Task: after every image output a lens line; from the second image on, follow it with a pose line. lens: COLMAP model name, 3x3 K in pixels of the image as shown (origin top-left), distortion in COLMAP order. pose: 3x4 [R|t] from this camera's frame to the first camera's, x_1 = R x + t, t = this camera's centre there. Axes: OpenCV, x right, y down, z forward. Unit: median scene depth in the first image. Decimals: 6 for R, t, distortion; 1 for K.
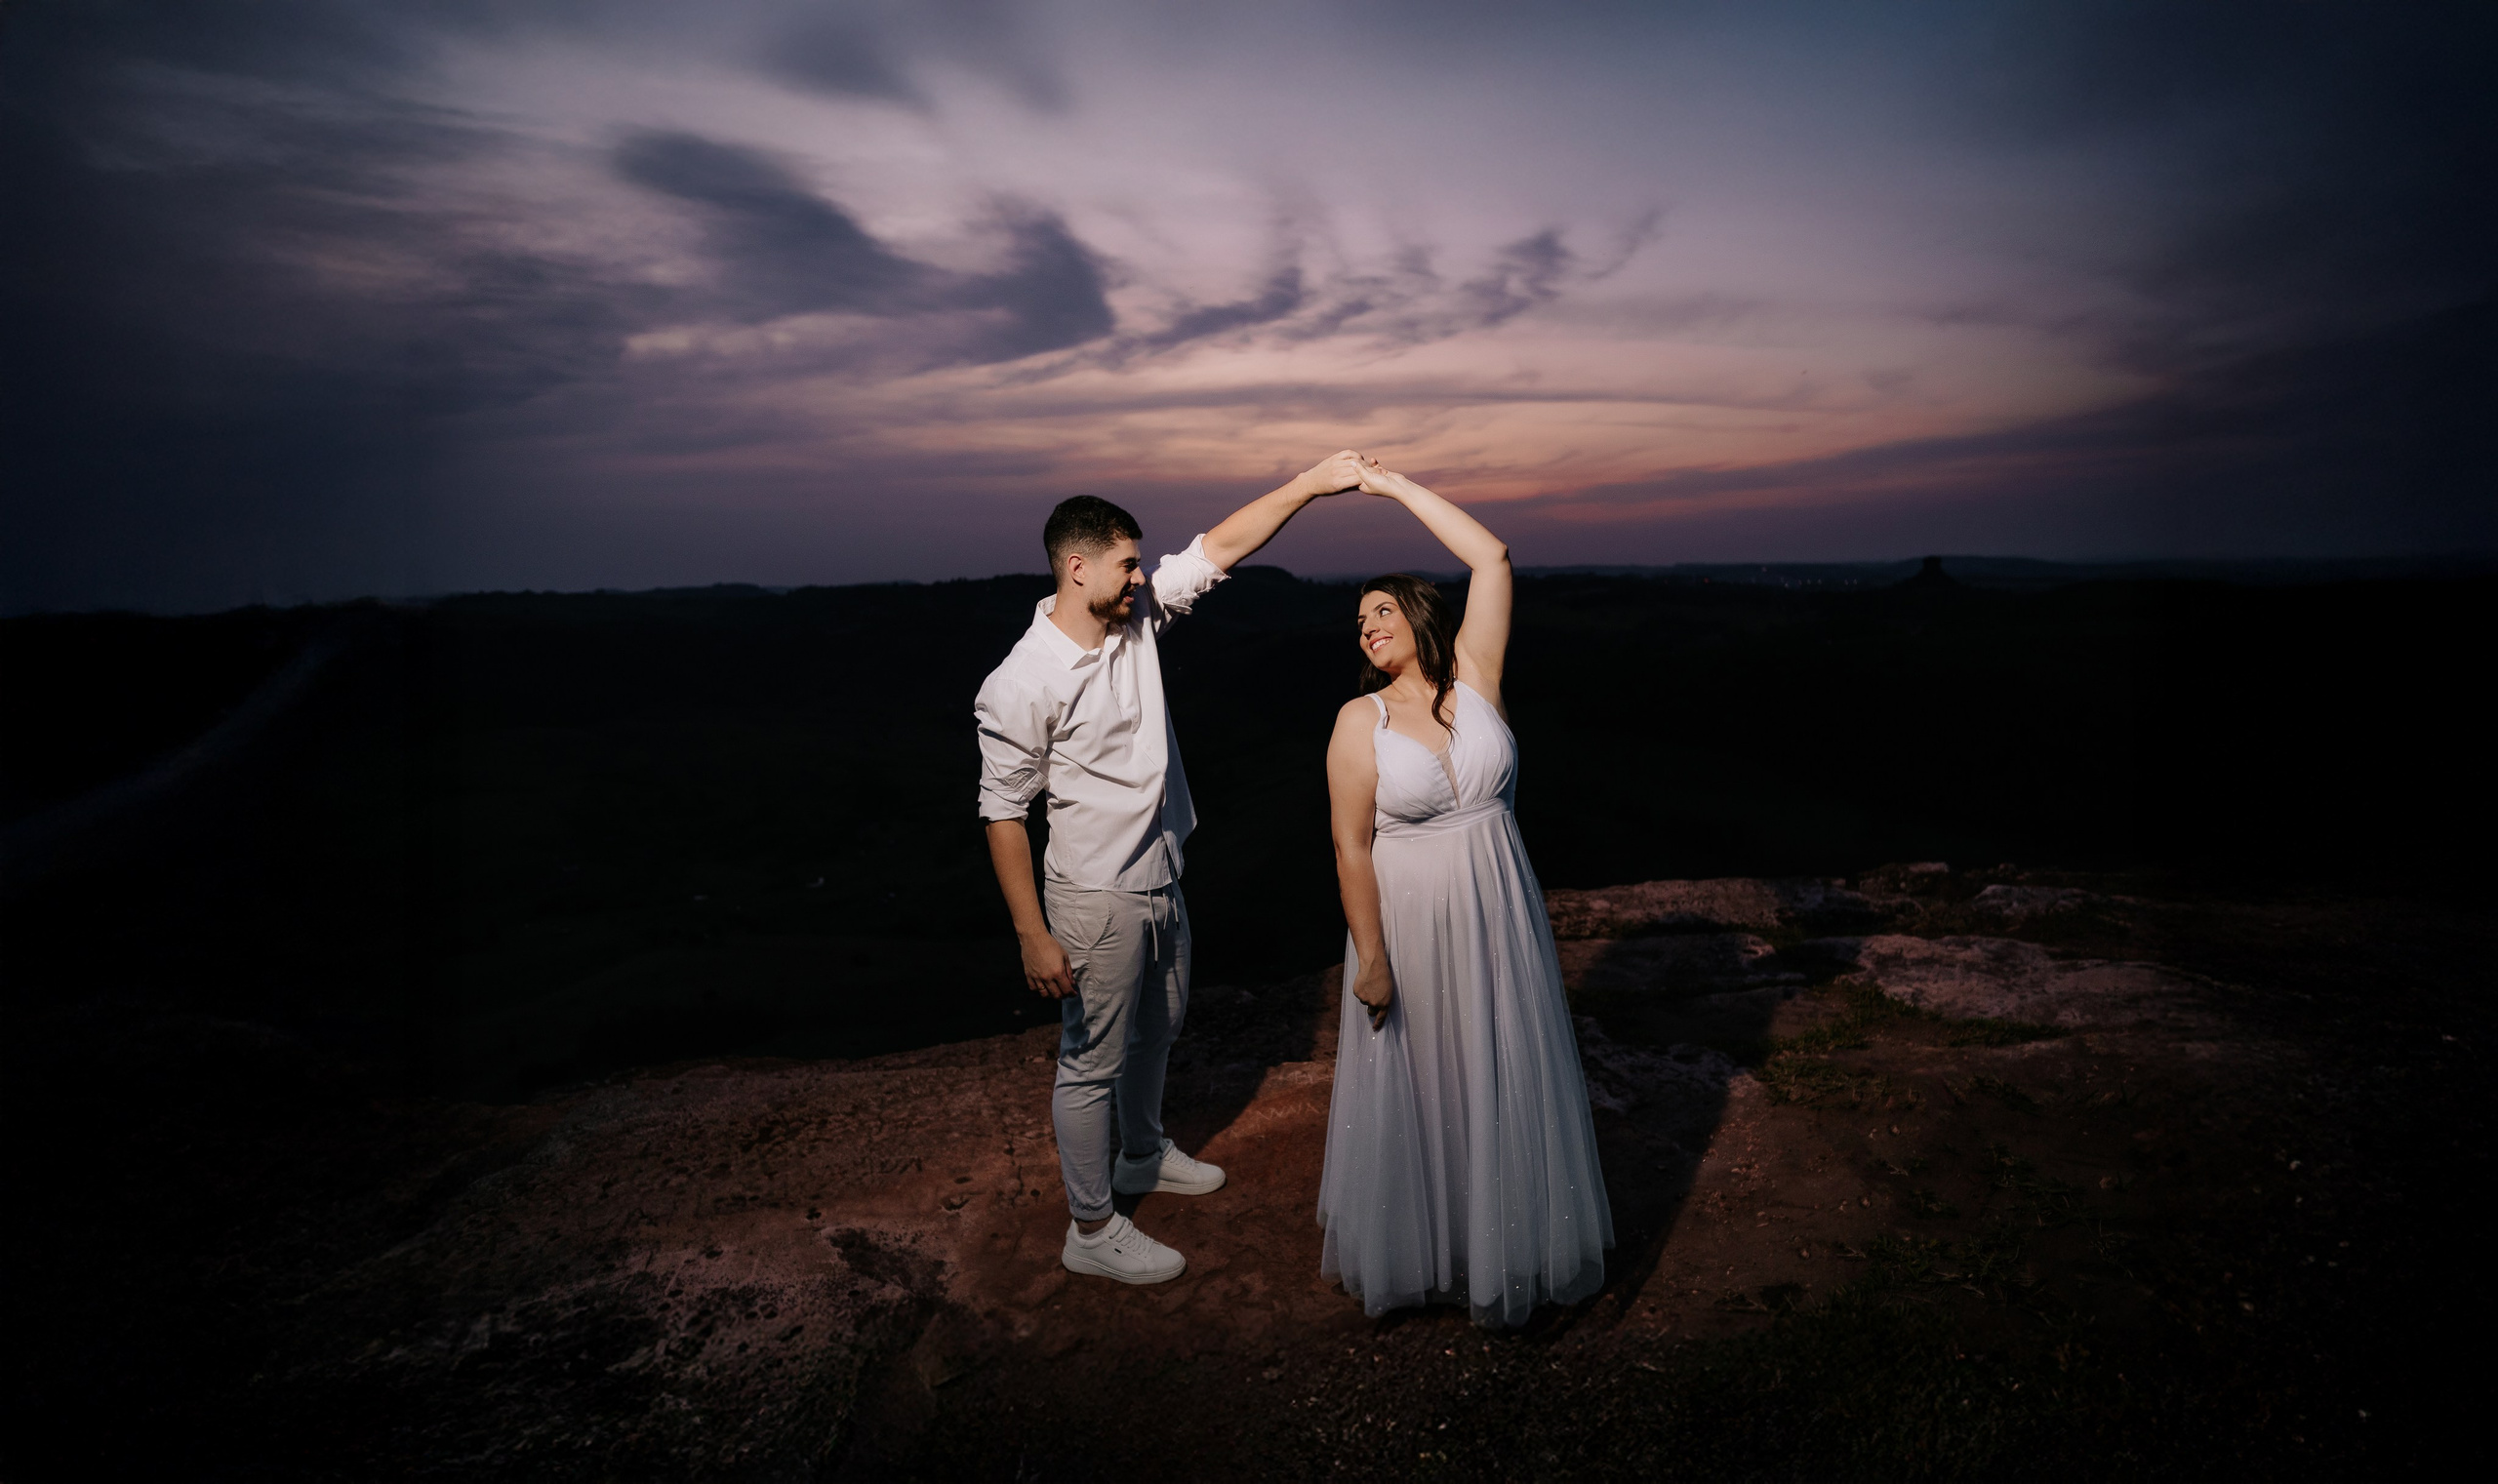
lens RADIAL K [[1478.3, 0, 1243.0], [0, 1478.3, 709.8], [0, 0, 1]] dist [-0.007025, -0.000470]
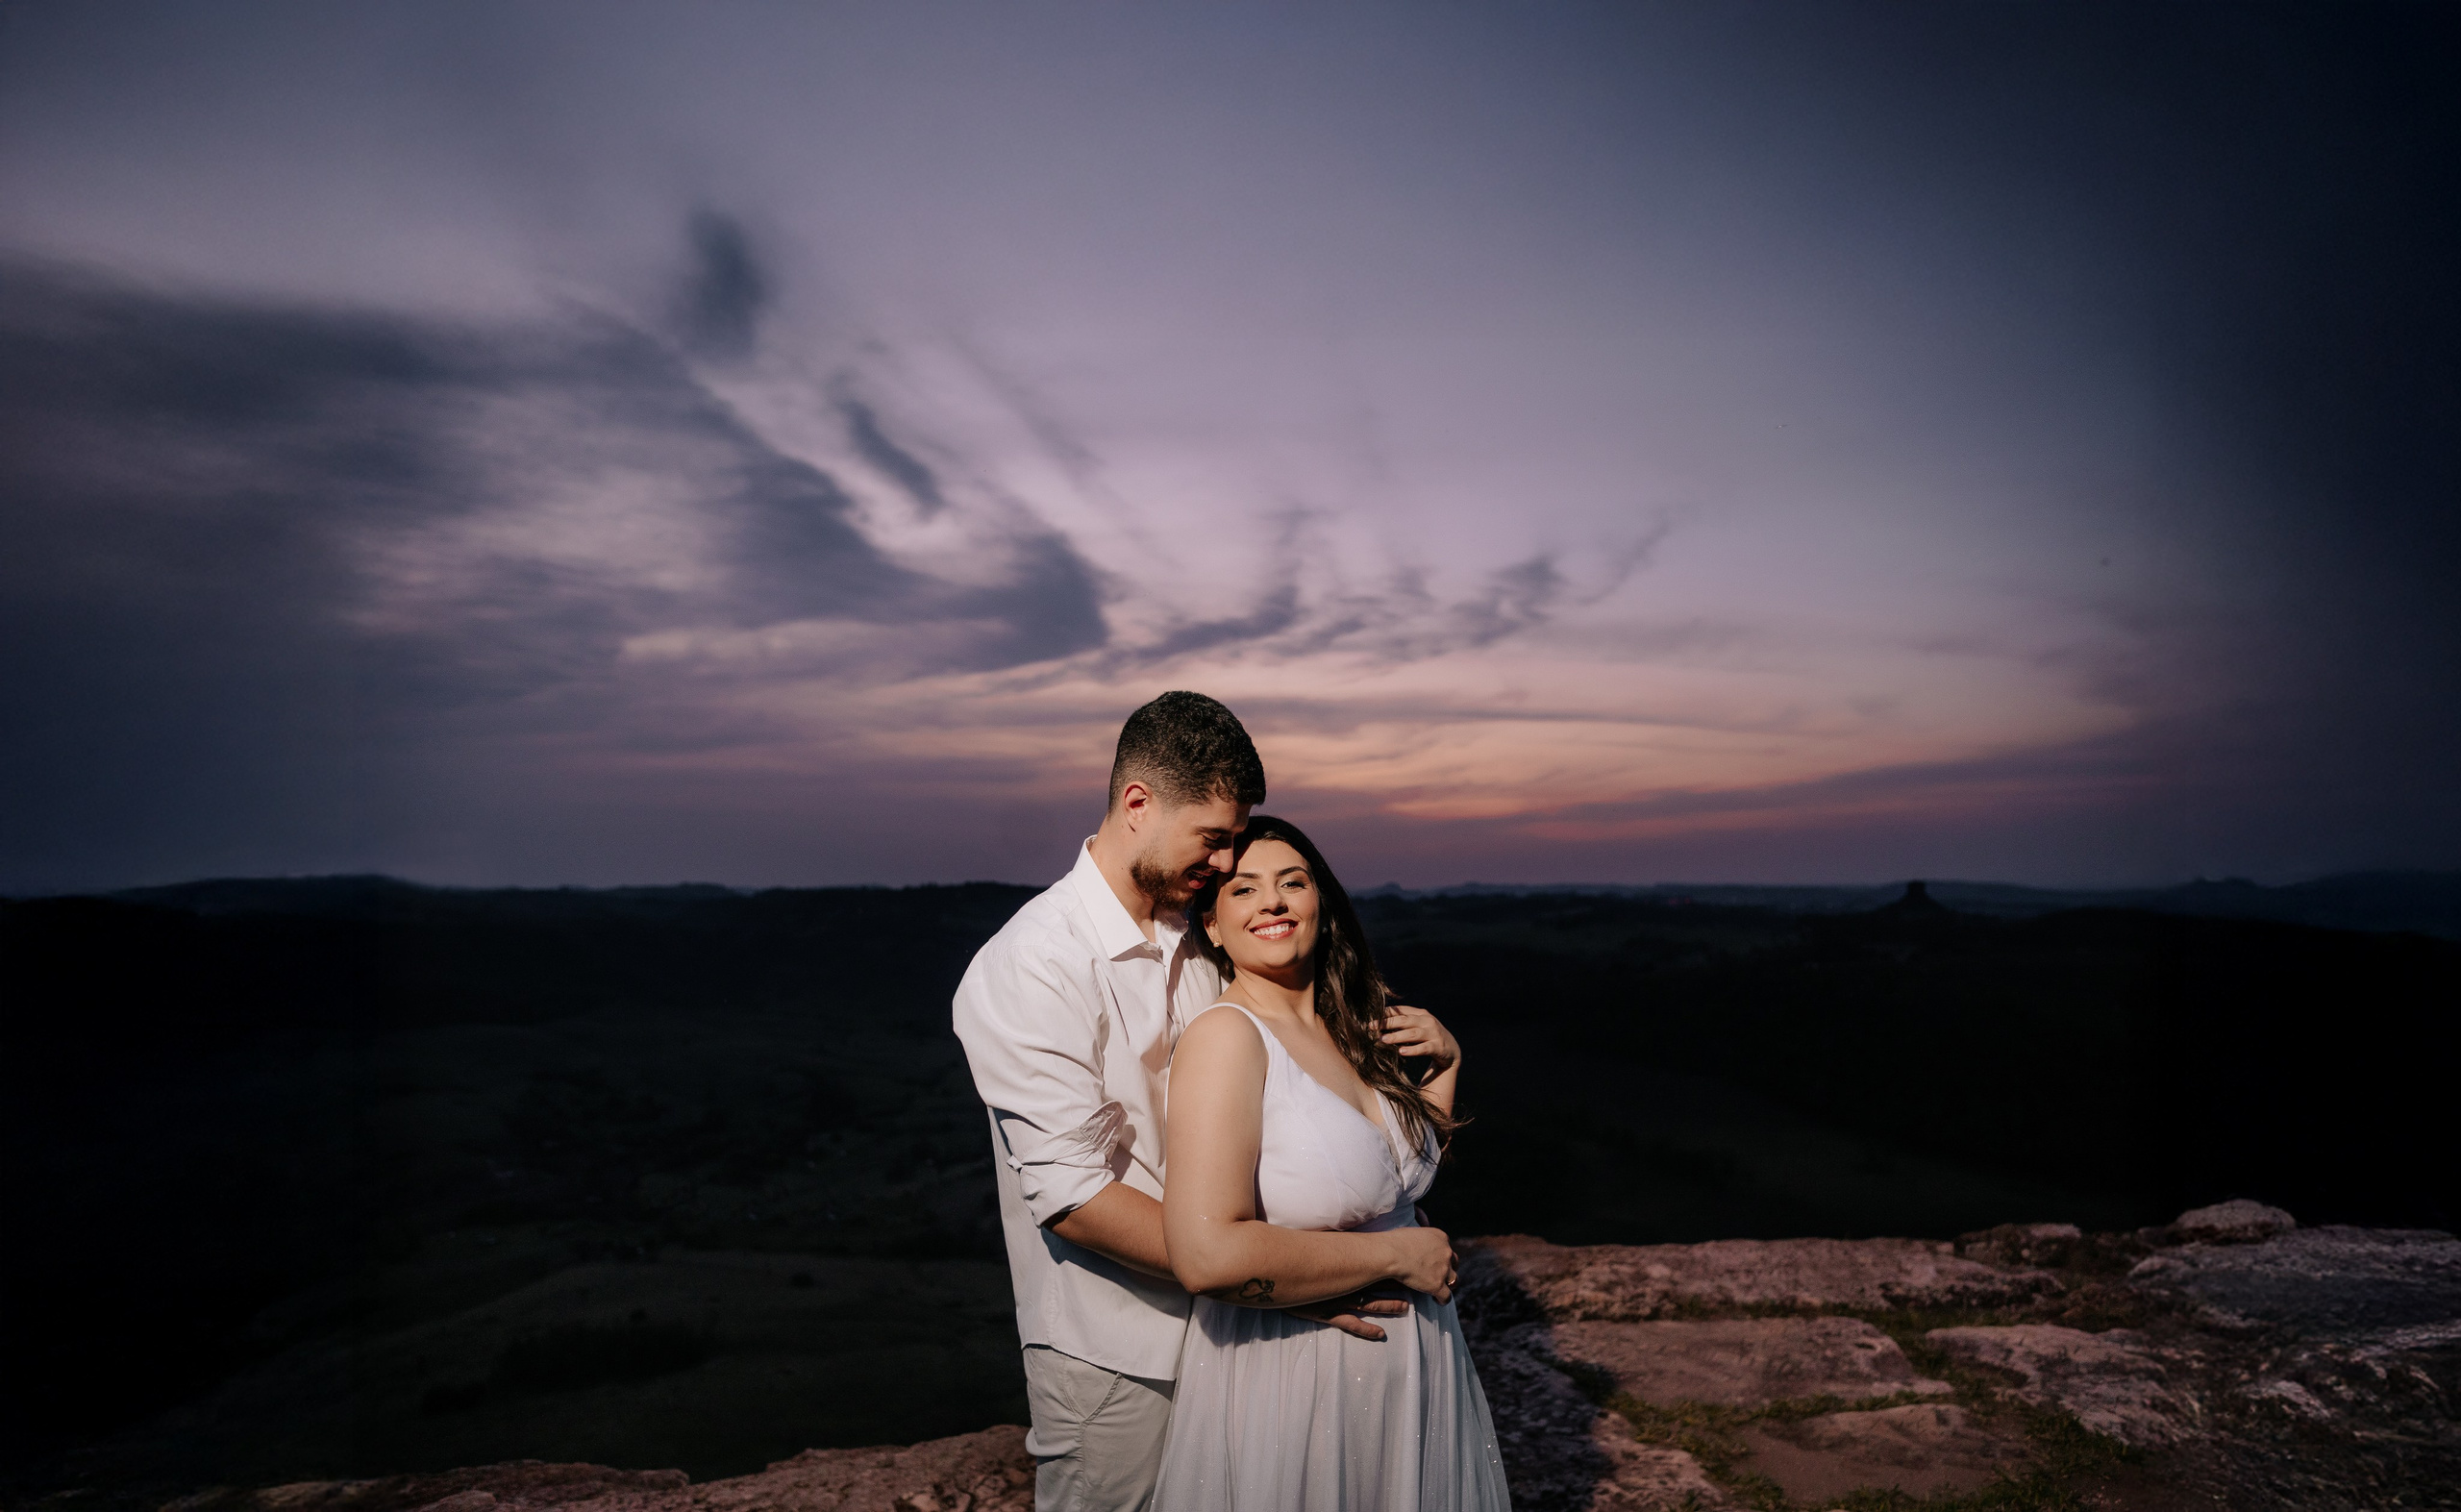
lens RADIAL K [[1263.4, 0, 1244.8], [0, 1263.4, 958.7], [0, 0, 1]] dist [-0.002123, 0.000492]
pose [[0.998683, 0.028610, -0.042590, 0.051173], [-0.029264, 0.999462, -0.014806, -0.026647], [0.042143, 0.016033, 0.998983, 0.127767]]
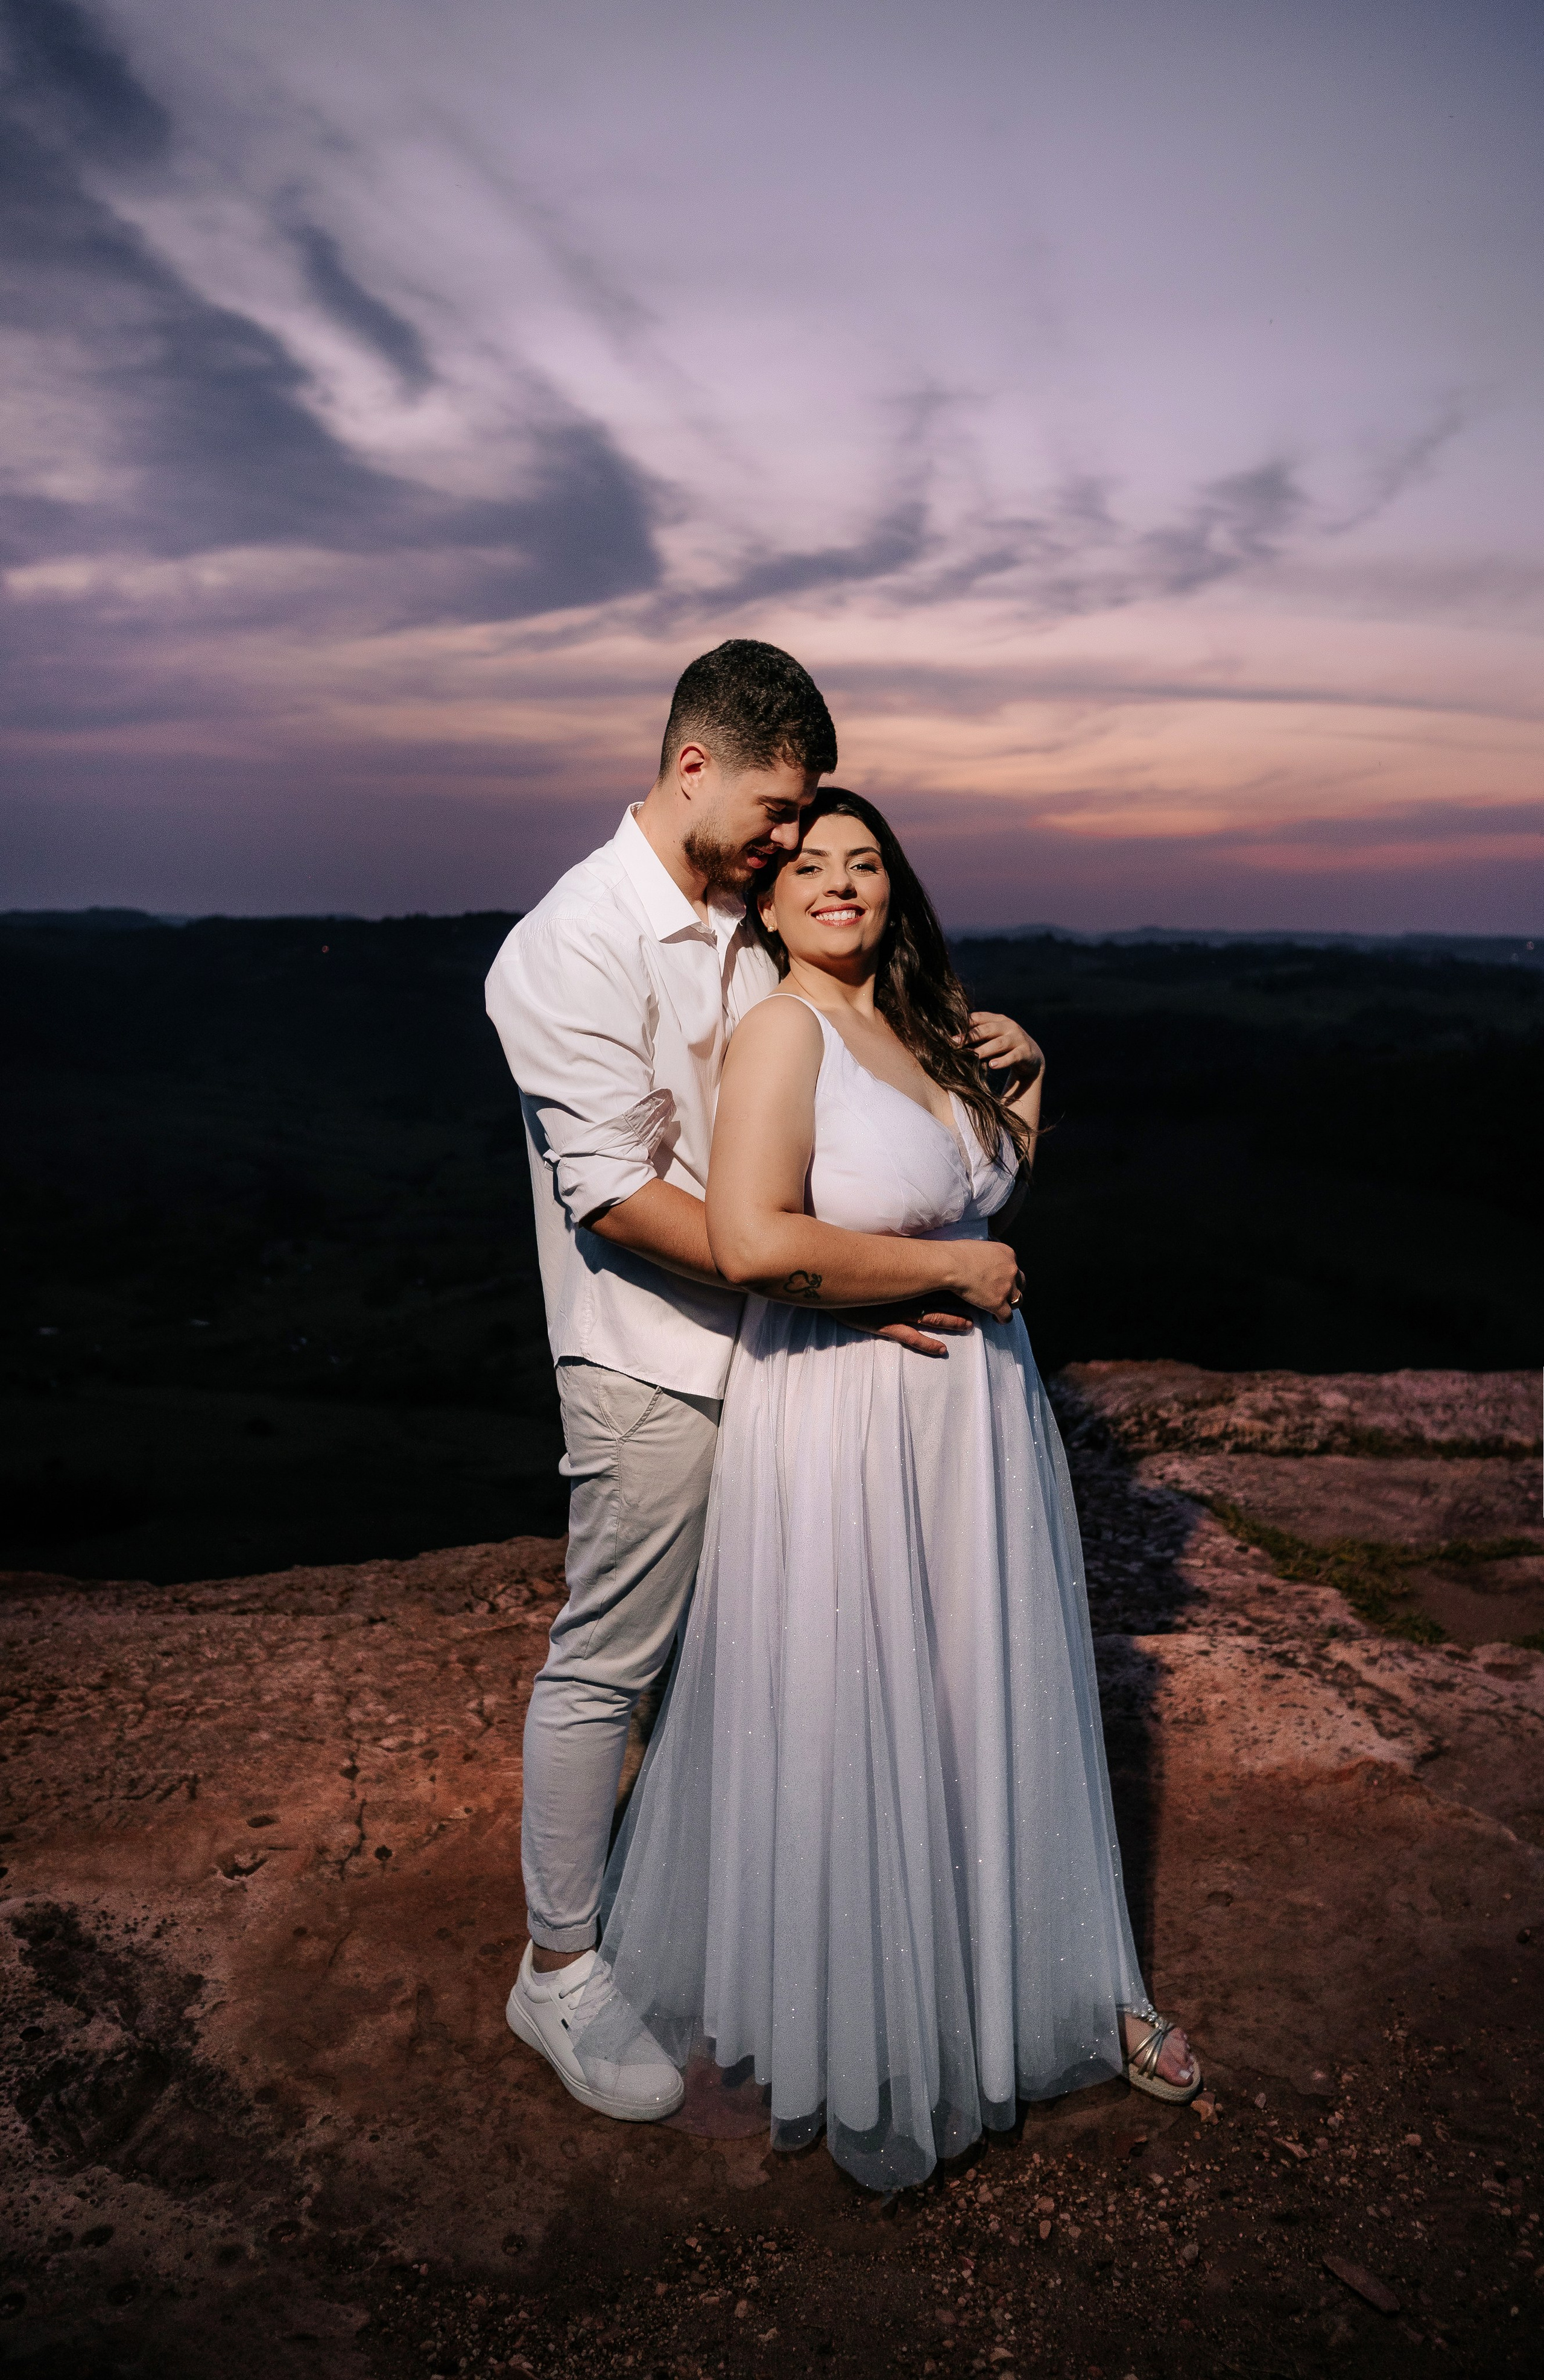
lens RADIAL K [[1717.7, 0, 775.8], [0, 1717.7, 1225.9], [0, 0, 1]] dist [-0.011610, 0.021769]
pose [[0.995499, 0.058437, -0.074615, 0.053186], [-0.050896, 0.993760, 0.099247, -0.023167], [0.079949, -0.095003, 0.992261, 0.114714]]
